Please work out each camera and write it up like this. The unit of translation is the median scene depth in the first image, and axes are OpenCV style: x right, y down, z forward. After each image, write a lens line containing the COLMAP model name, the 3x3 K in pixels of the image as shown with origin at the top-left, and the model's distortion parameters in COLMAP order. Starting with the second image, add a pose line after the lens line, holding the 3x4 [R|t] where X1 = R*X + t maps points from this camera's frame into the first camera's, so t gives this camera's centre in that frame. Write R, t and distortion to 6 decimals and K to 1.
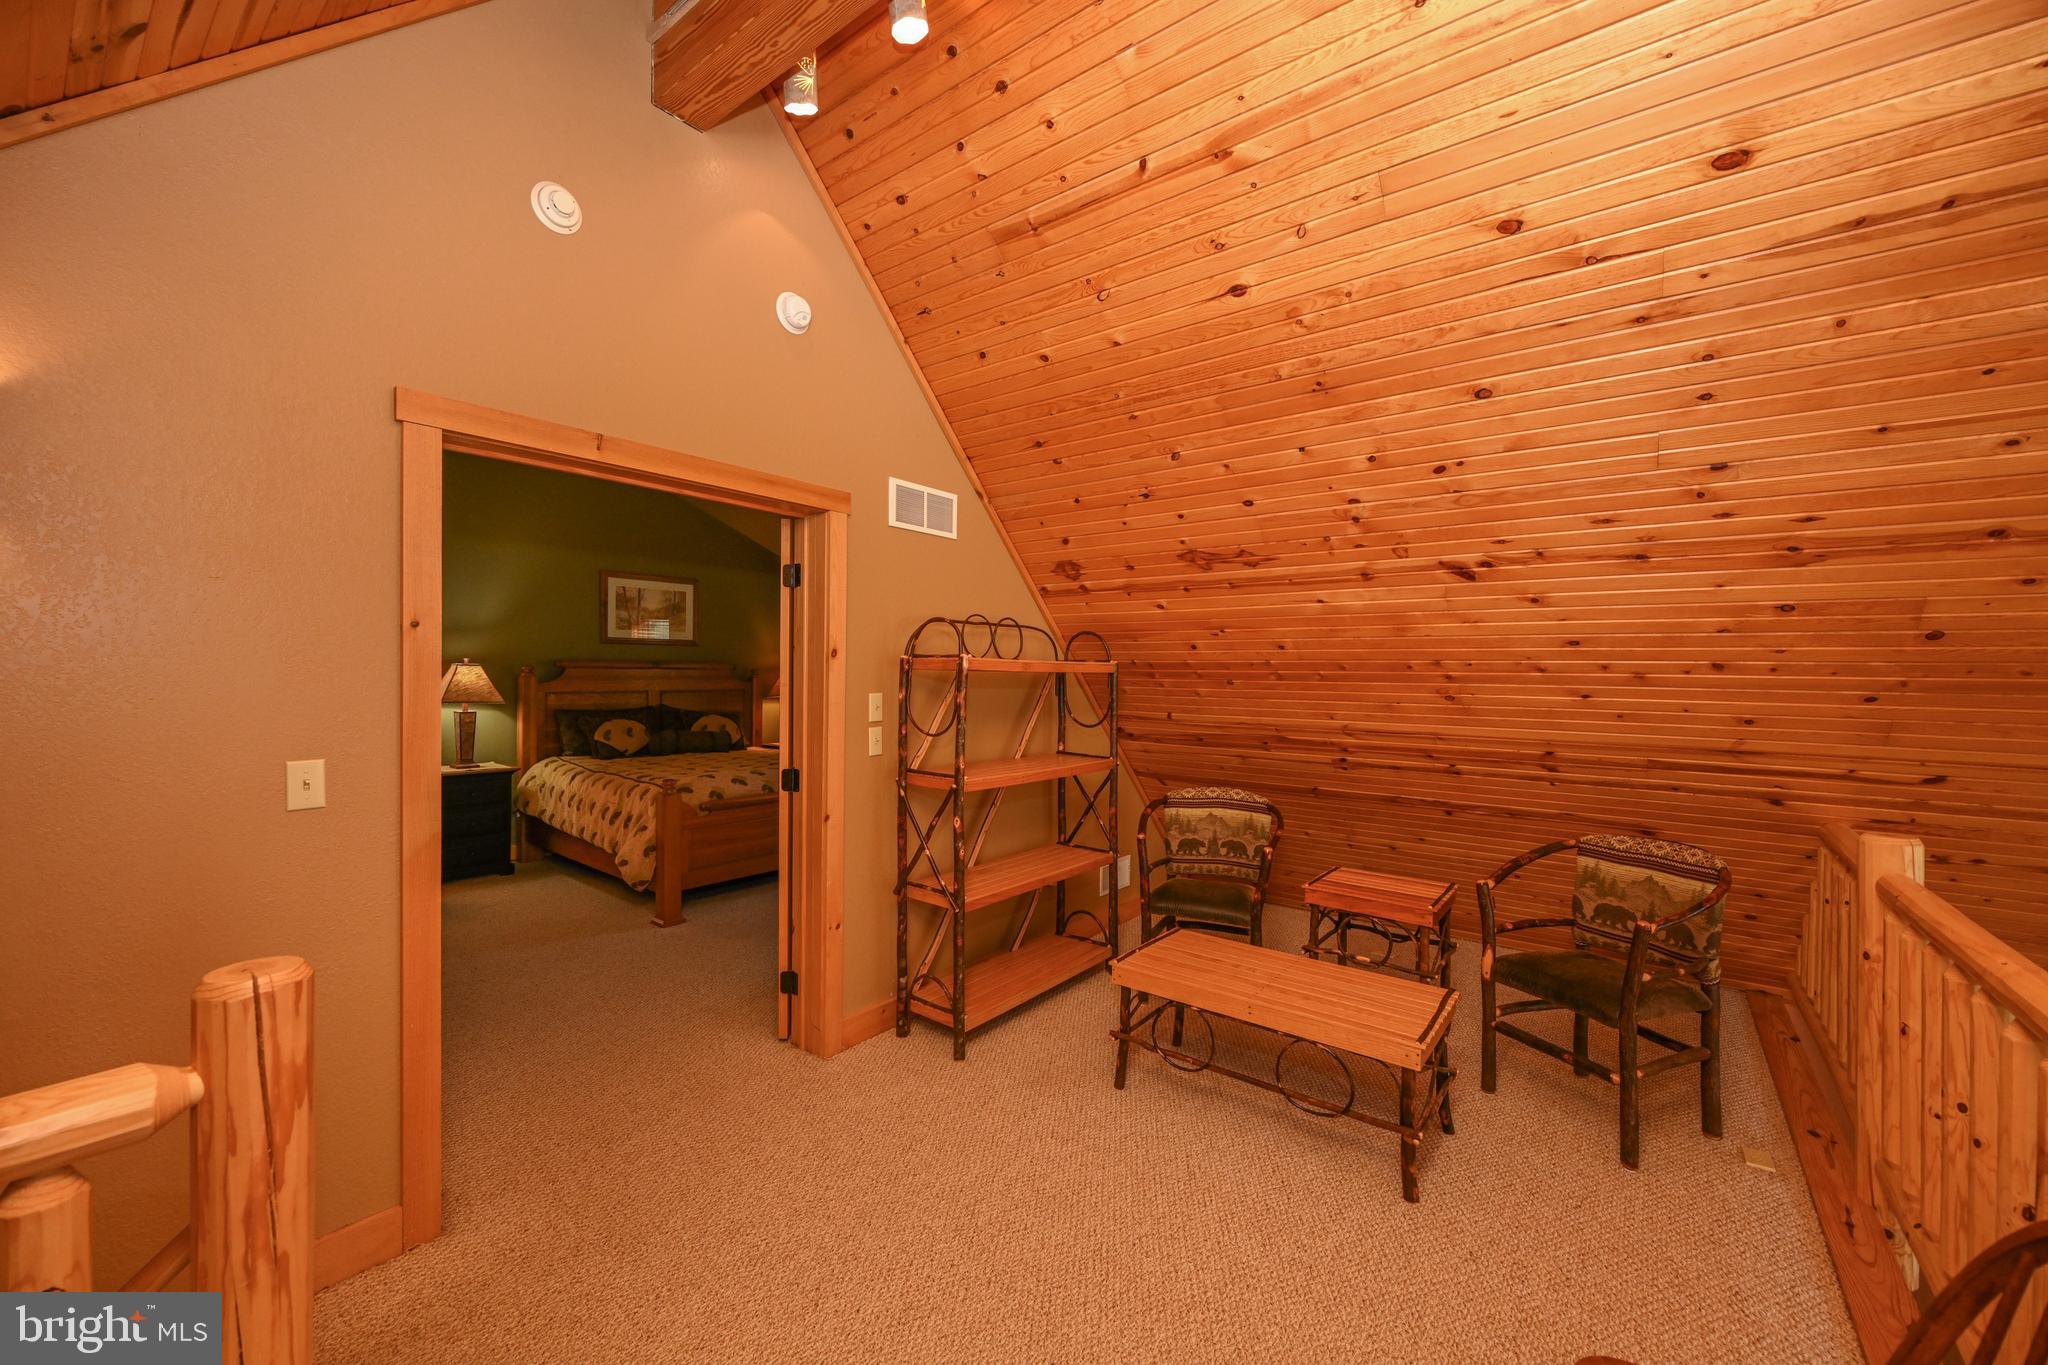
lens RADIAL K [[806.3, 0, 1018.2], [0, 806.3, 677.6], [0, 0, 1]] dist [-0.001600, 0.000231]
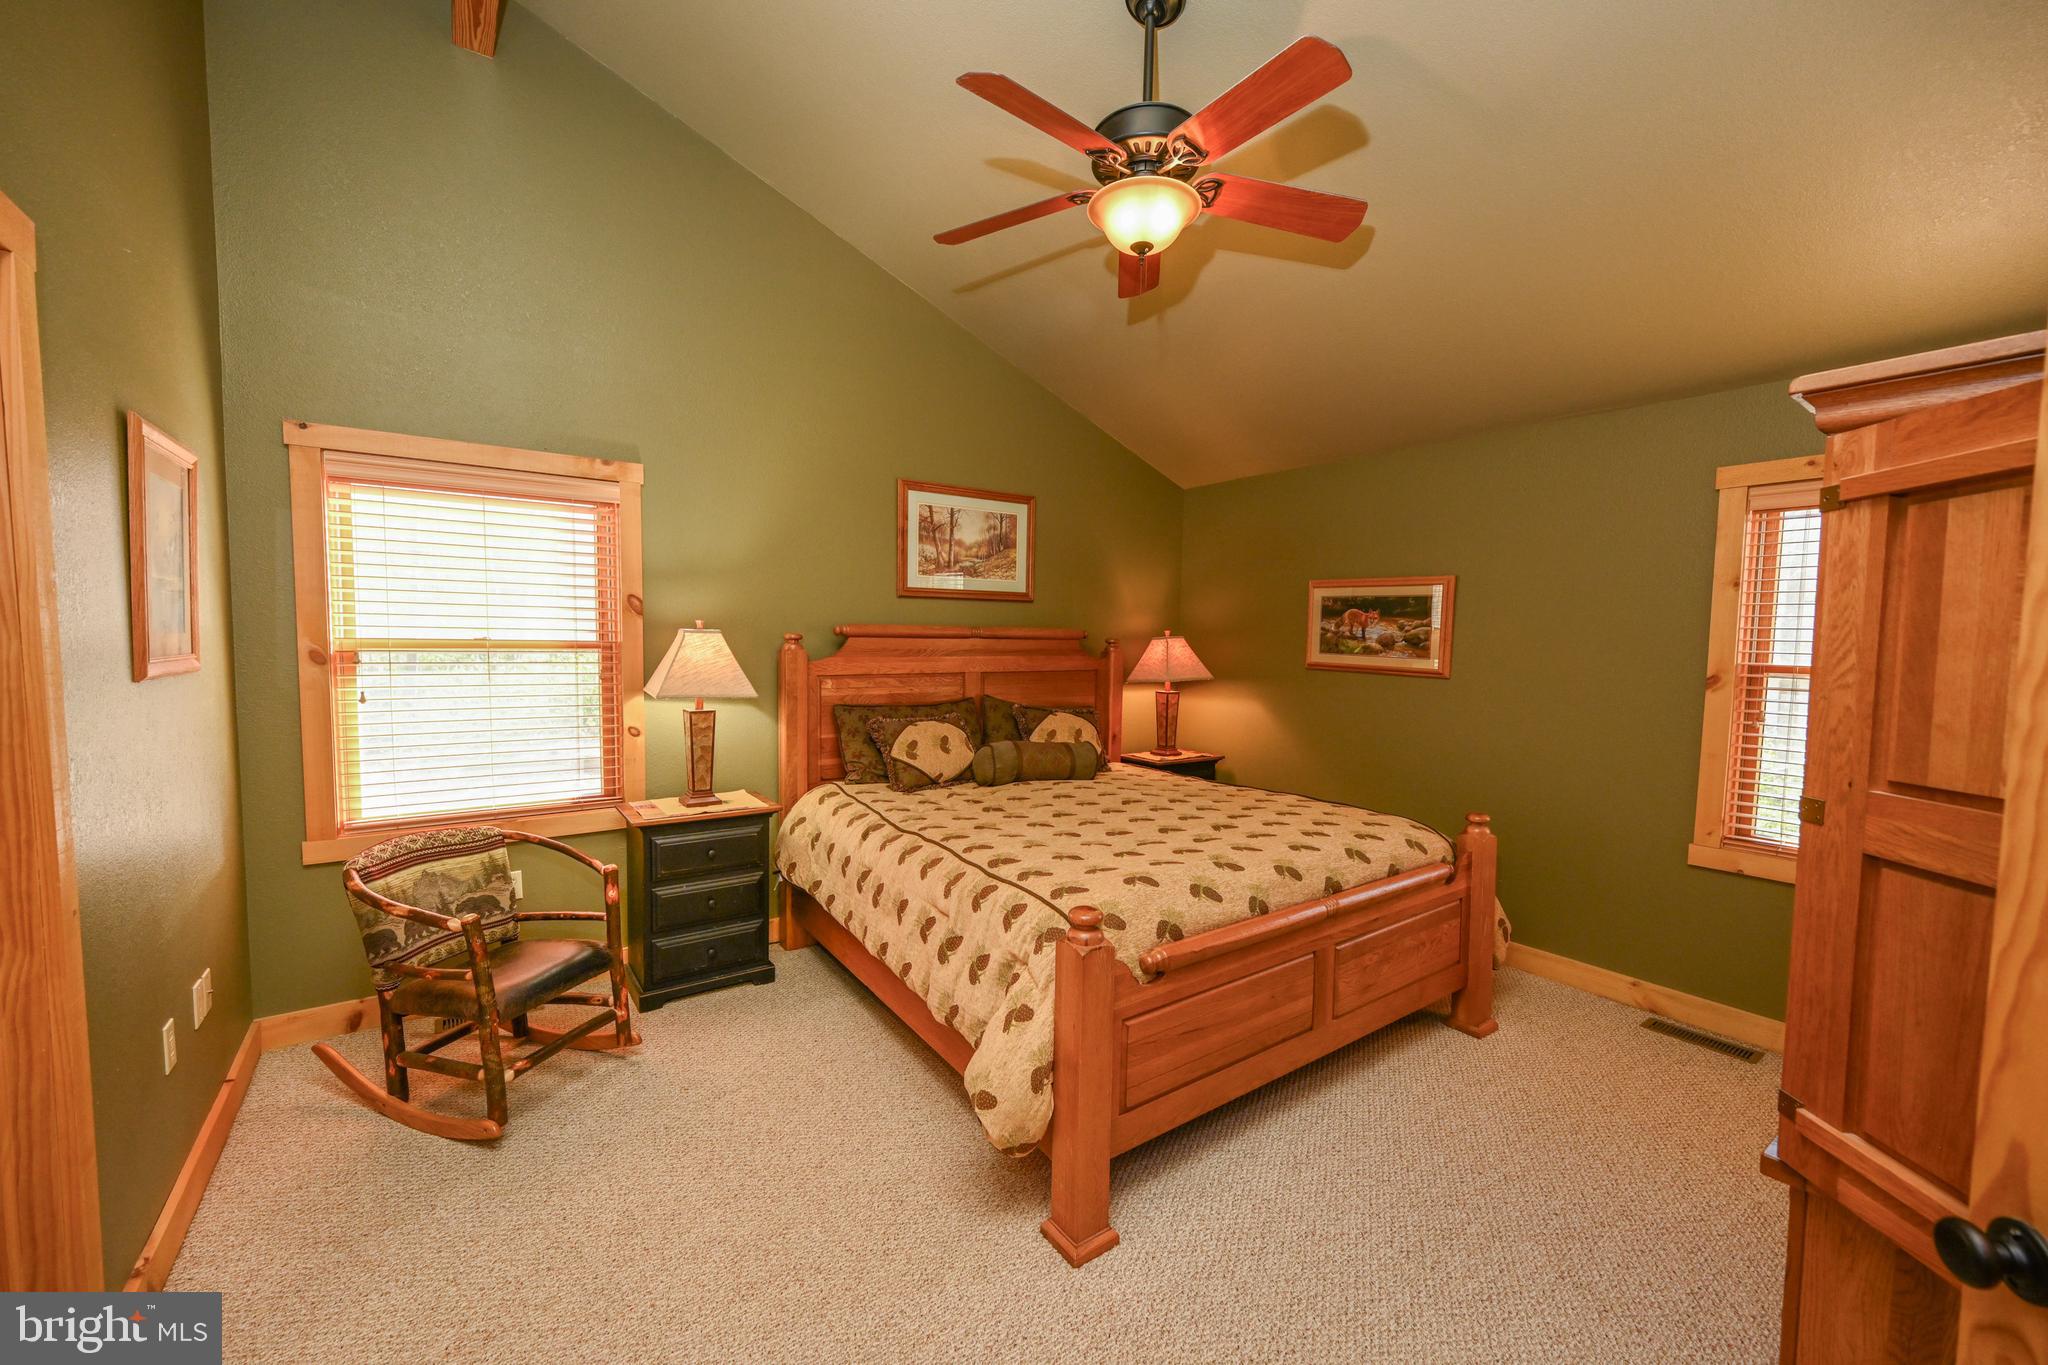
lens RADIAL K [[806.3, 0, 1018.2], [0, 806.3, 677.6], [0, 0, 1]] dist [-0.001600, 0.000231]
pose [[0.959167, 0.019939, -0.282136, -0.270303], [-0.007954, 0.999019, 0.043563, -0.008383], [0.282728, -0.039540, 0.958385, 0.458023]]
